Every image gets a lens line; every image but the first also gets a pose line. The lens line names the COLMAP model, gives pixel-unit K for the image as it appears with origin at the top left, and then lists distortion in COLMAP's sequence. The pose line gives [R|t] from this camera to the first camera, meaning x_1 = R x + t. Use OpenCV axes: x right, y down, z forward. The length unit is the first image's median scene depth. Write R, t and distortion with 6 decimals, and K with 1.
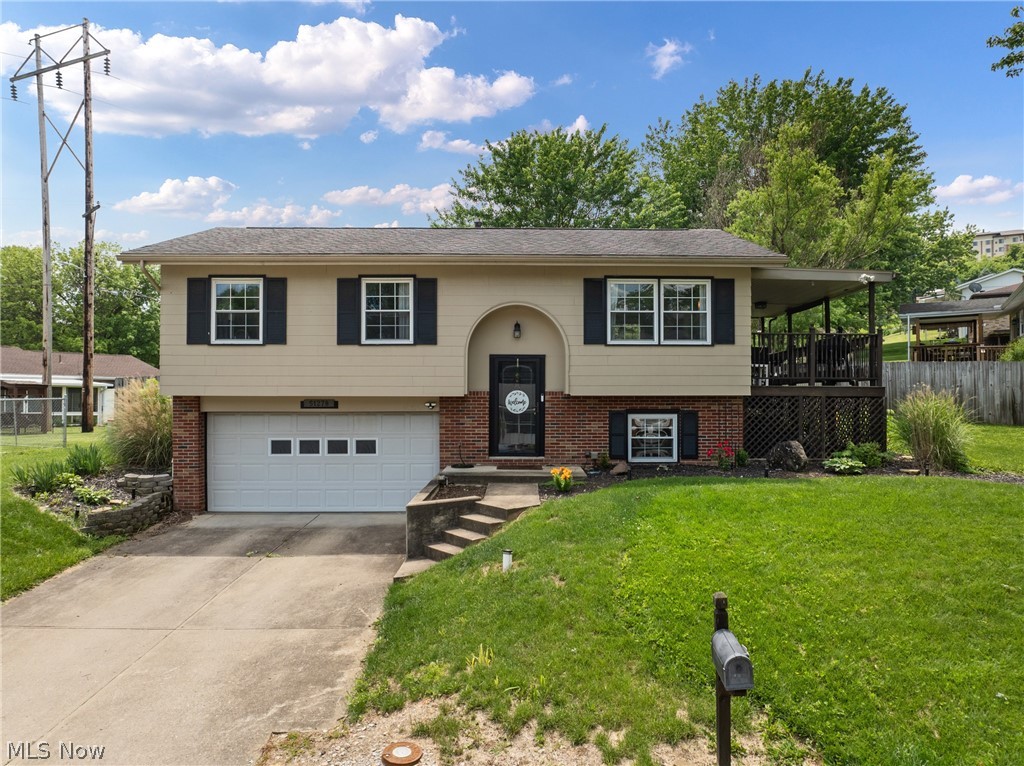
lens RADIAL K [[751.2, 0, 531.2], [0, 751.2, 397.2], [0, 0, 1]] dist [-0.042577, -0.002356]
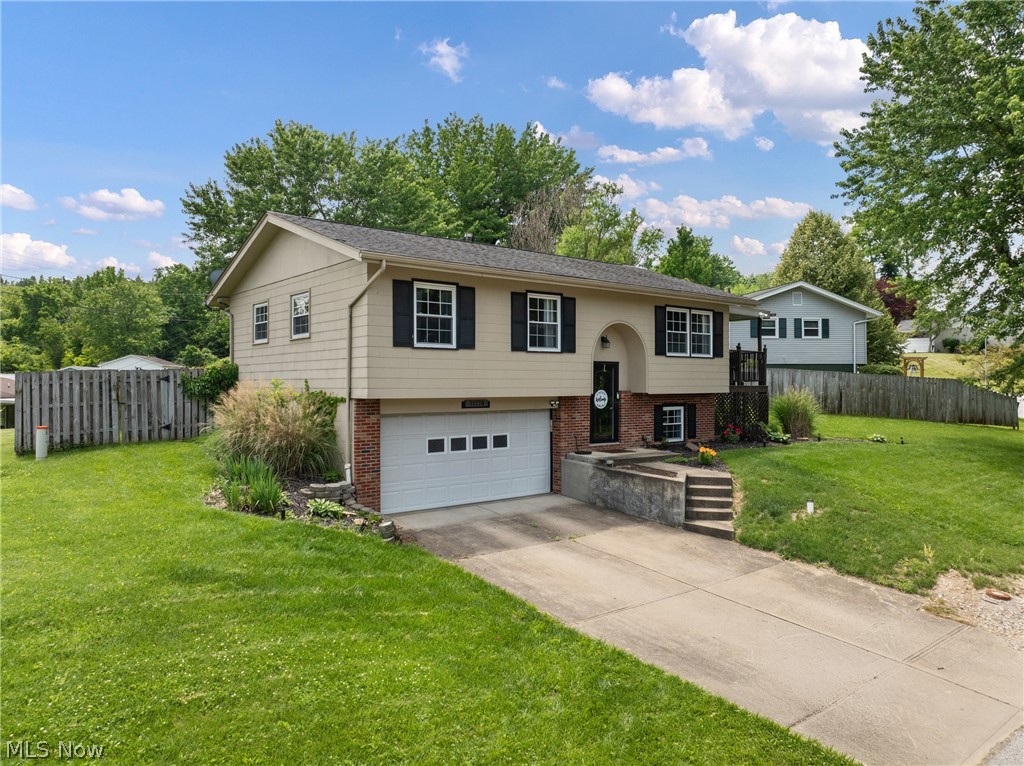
lens RADIAL K [[721.4, 0, 512.0], [0, 721.4, 383.0], [0, 0, 1]] dist [-0.040889, -0.004199]
pose [[0.794657, -0.001272, 0.607057, -0.892649], [0.004251, 0.999985, -0.003470, -0.017916], [-0.607044, 0.005338, 0.794651, 0.138908]]
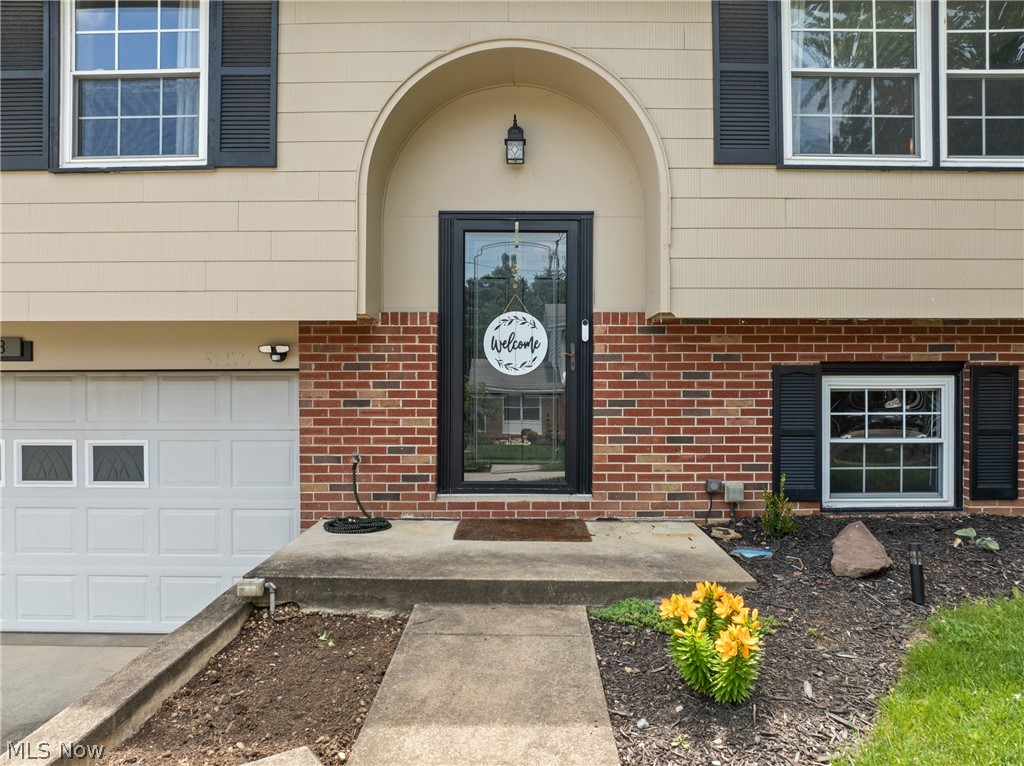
lens RADIAL K [[721.4, 0, 512.0], [0, 721.4, 383.0], [0, 0, 1]] dist [-0.040889, -0.004199]
pose [[0.999566, -0.000924, -0.029436, -0.010418], [0.000992, 0.999997, 0.002298, 0.025654], [0.029434, -0.002326, 0.999564, 0.669193]]
